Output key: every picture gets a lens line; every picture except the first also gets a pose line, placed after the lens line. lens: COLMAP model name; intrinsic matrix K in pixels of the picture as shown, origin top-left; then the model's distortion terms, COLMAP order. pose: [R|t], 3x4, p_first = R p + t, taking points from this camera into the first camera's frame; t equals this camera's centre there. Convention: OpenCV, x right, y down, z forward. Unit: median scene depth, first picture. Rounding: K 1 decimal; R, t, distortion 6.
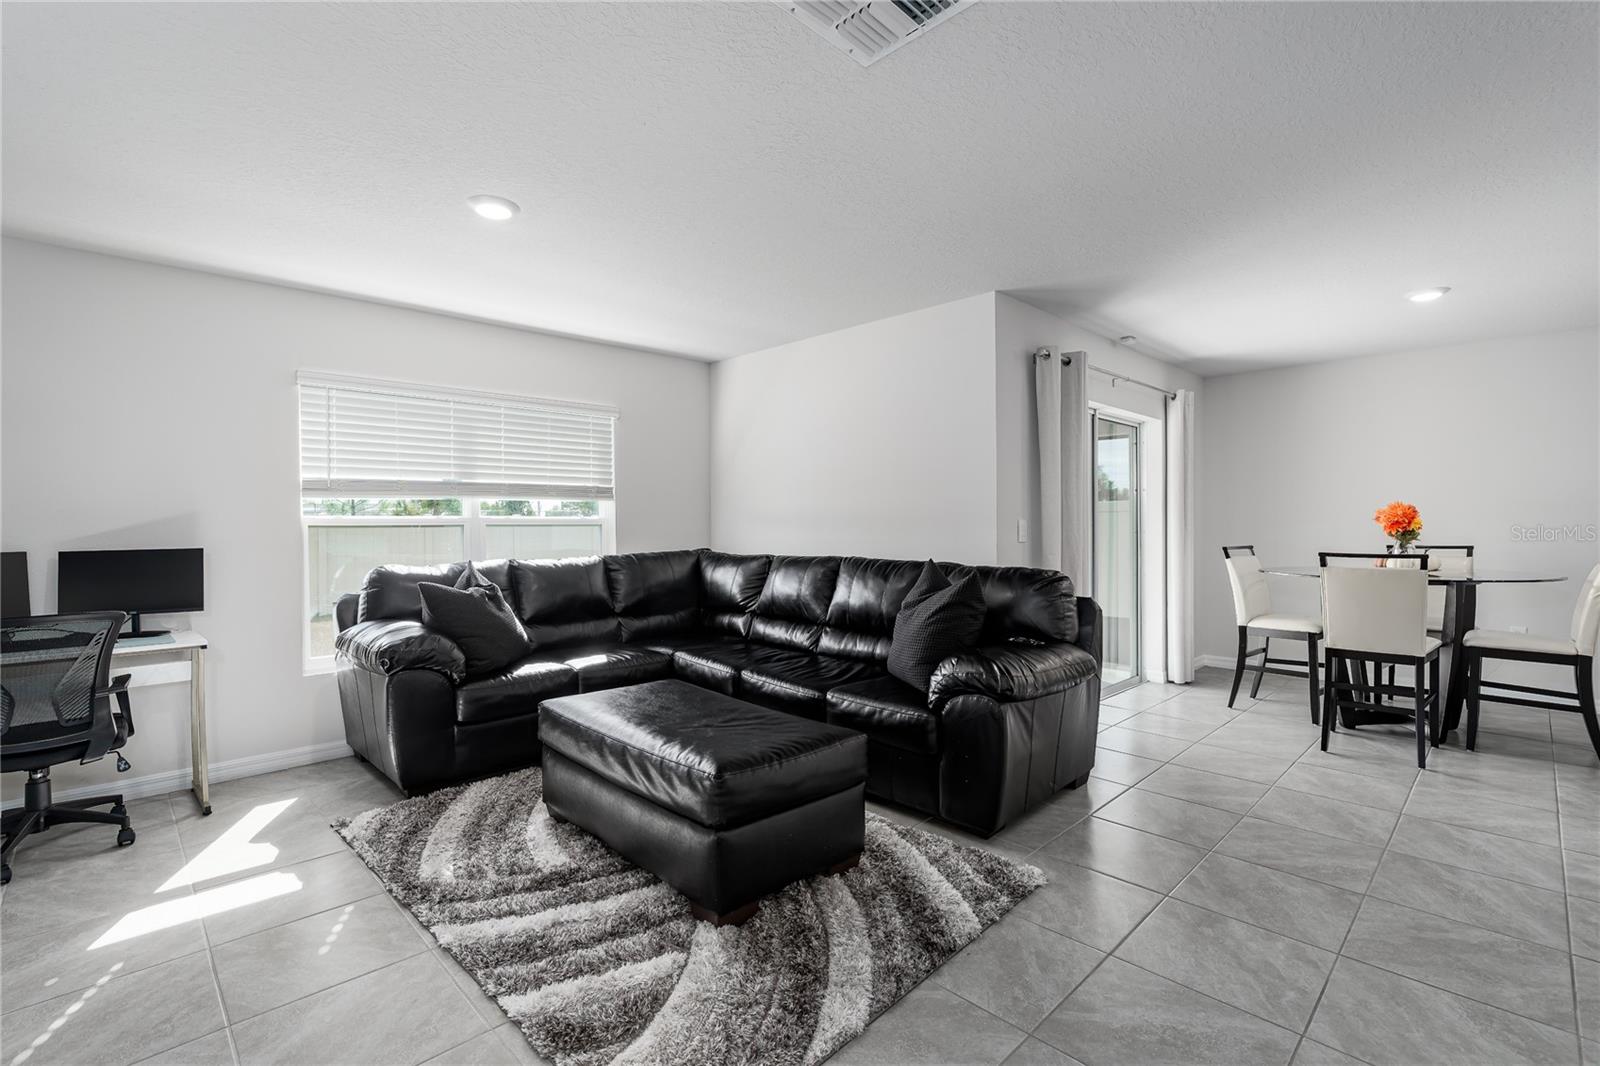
lens RADIAL K [[723.9, 0, 793.2], [0, 723.9, 525.0], [0, 0, 1]] dist [-0.001013, -0.000197]
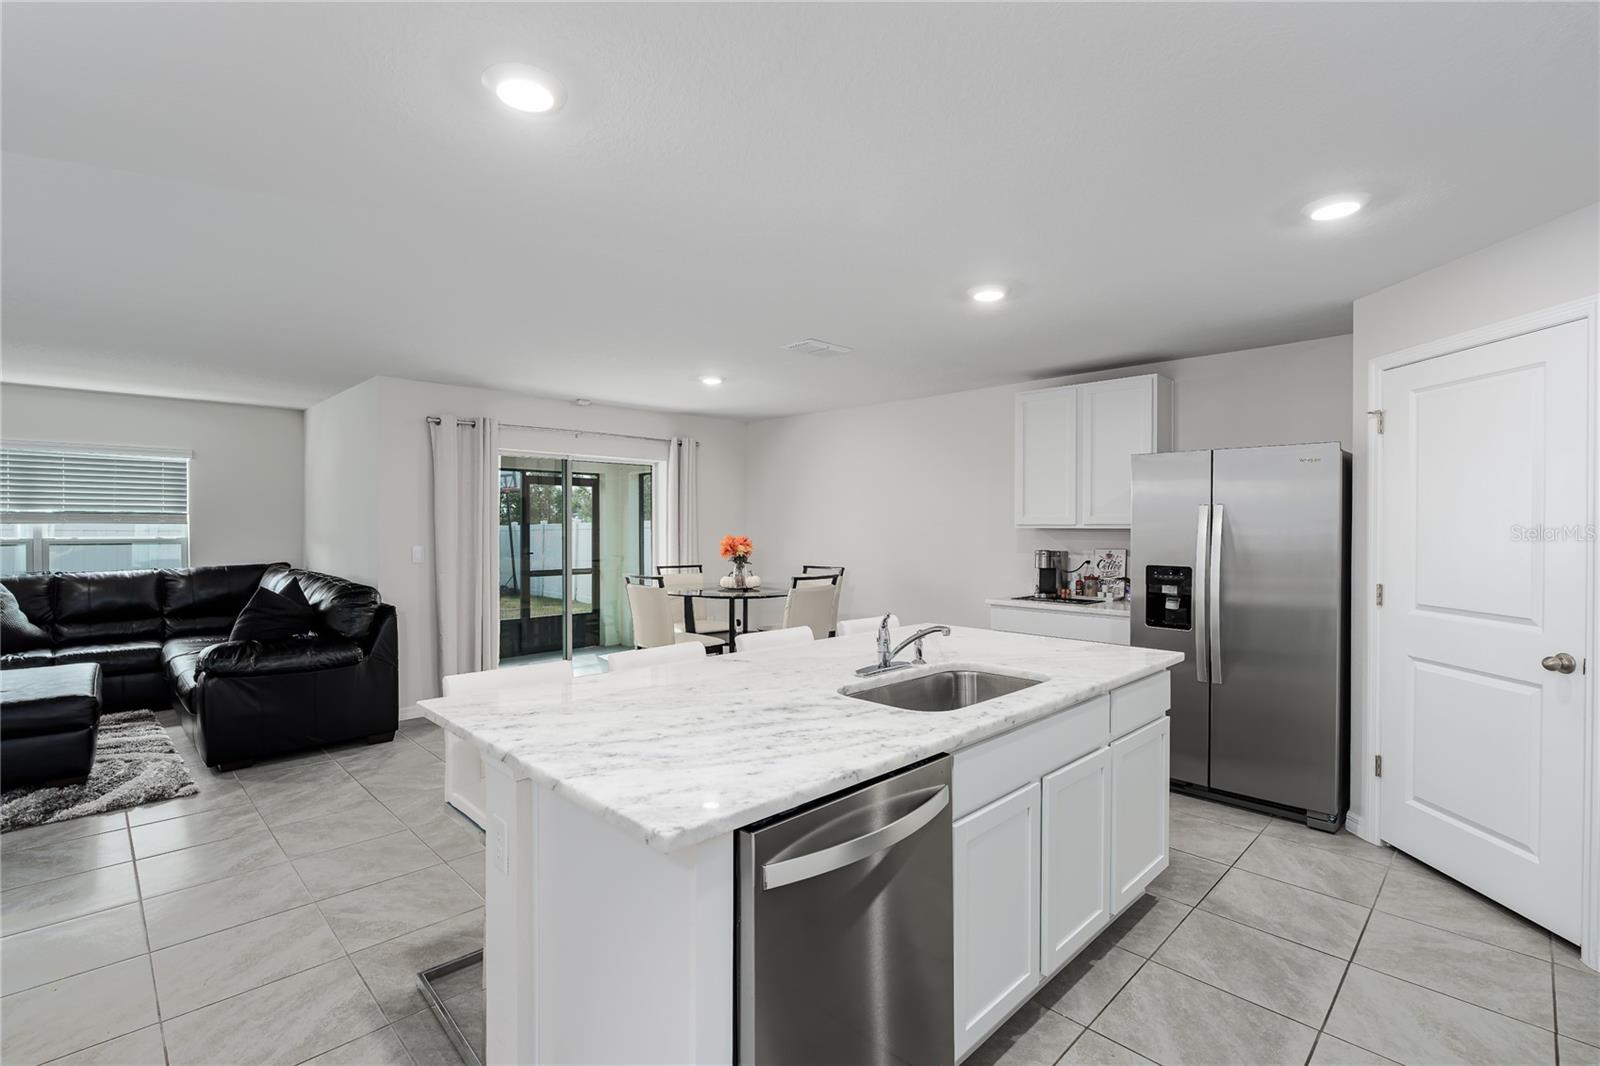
lens RADIAL K [[731.0, 0, 789.9], [0, 731.0, 527.7], [0, 0, 1]] dist [0.000229, -0.000001]
pose [[0.999936, 0.009683, 0.005919, 0.974257], [-0.009692, 0.999952, 0.001605, -0.049394], [-0.005903, -0.001662, 0.999981, -0.332302]]
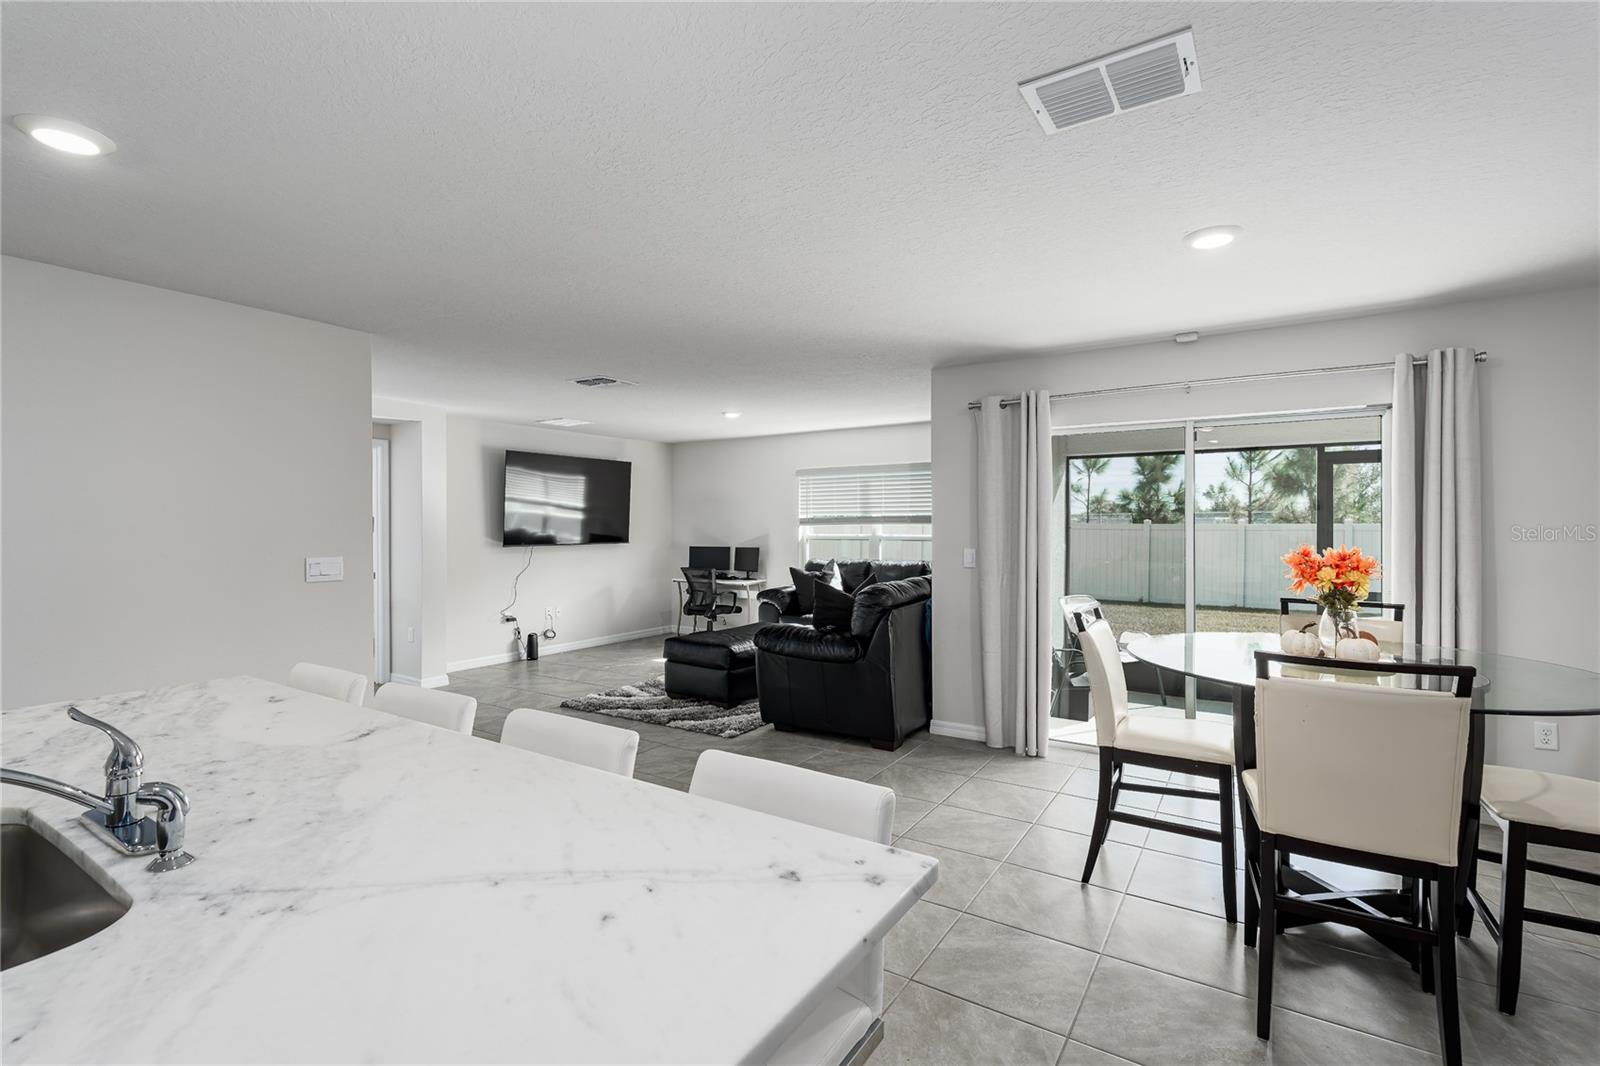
lens RADIAL K [[724.5, 0, 818.8], [0, 724.5, 538.3], [0, 0, 1]] dist [0.024521, -0.000078]
pose [[0.254717, 0.025941, -0.966668, 1.390414], [-0.002432, 0.999654, 0.026186, -0.054918], [0.967013, -0.004319, 0.254692, 0.457194]]
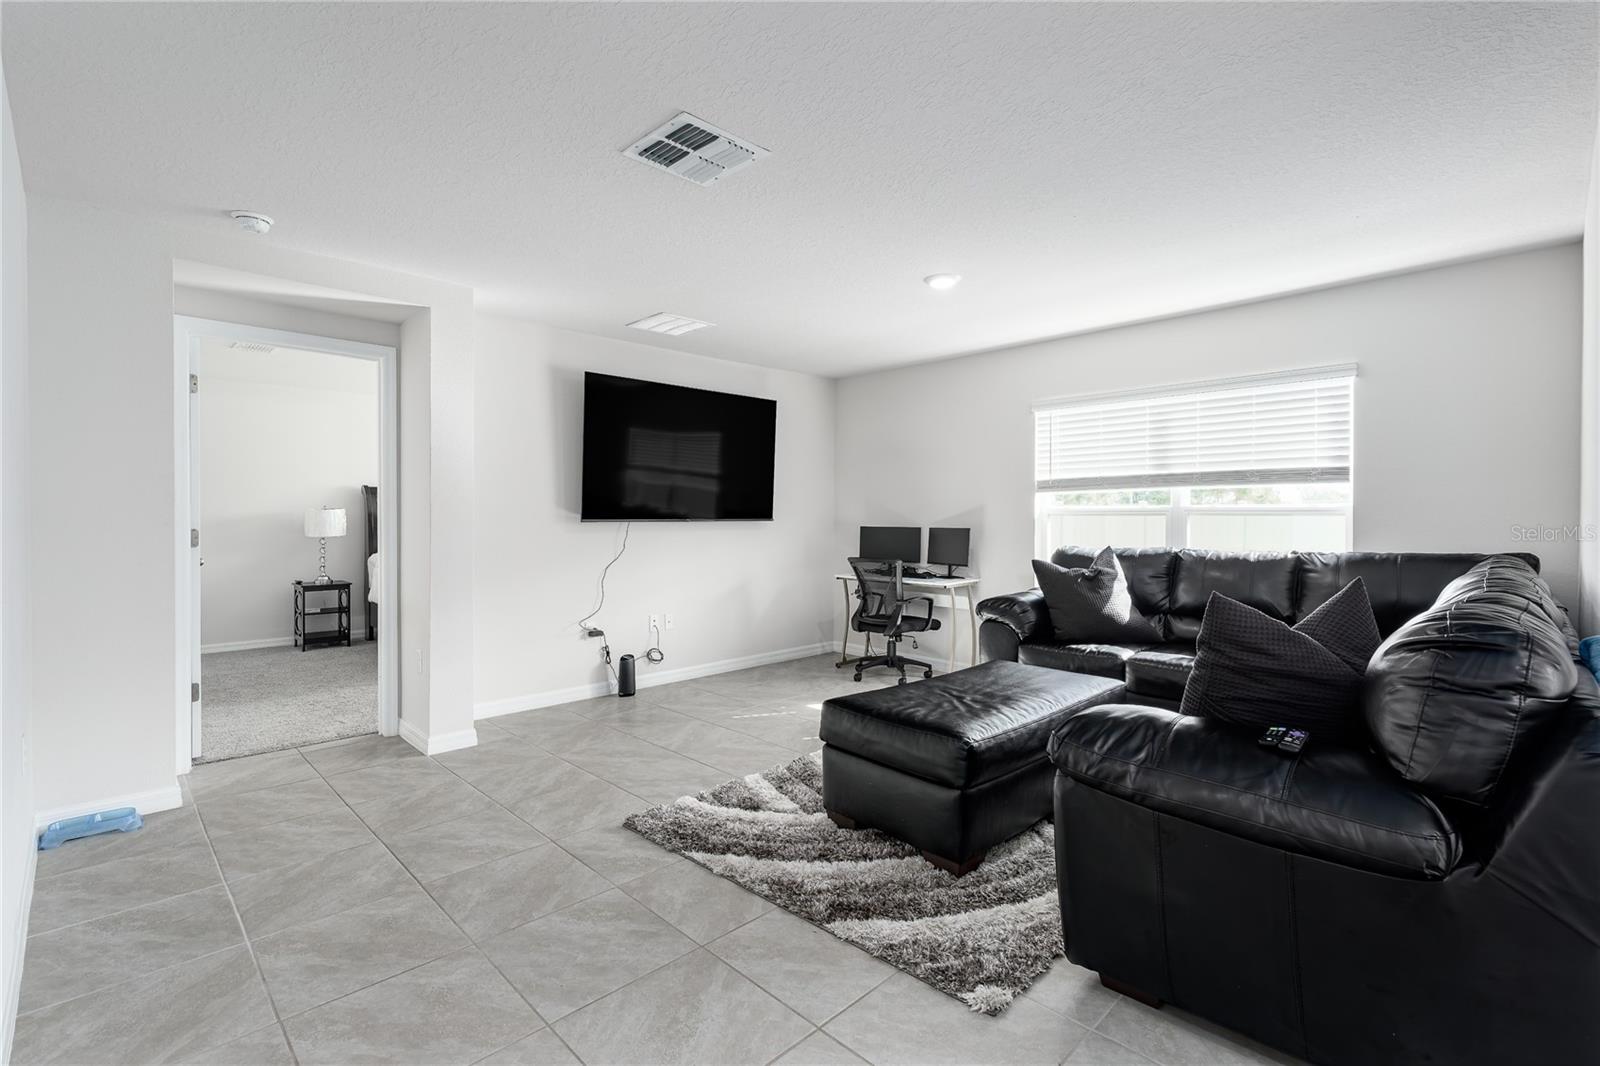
lens RADIAL K [[730.8, 0, 796.8], [0, 730.8, 511.6], [0, 0, 1]] dist [-0.001607, -0.000164]
pose [[0.008828, 0.002135, -0.999959, 0.660506], [-0.000045, 0.999998, 0.002135, -0.006074], [0.999961, 0.000026, 0.008828, 0.494939]]
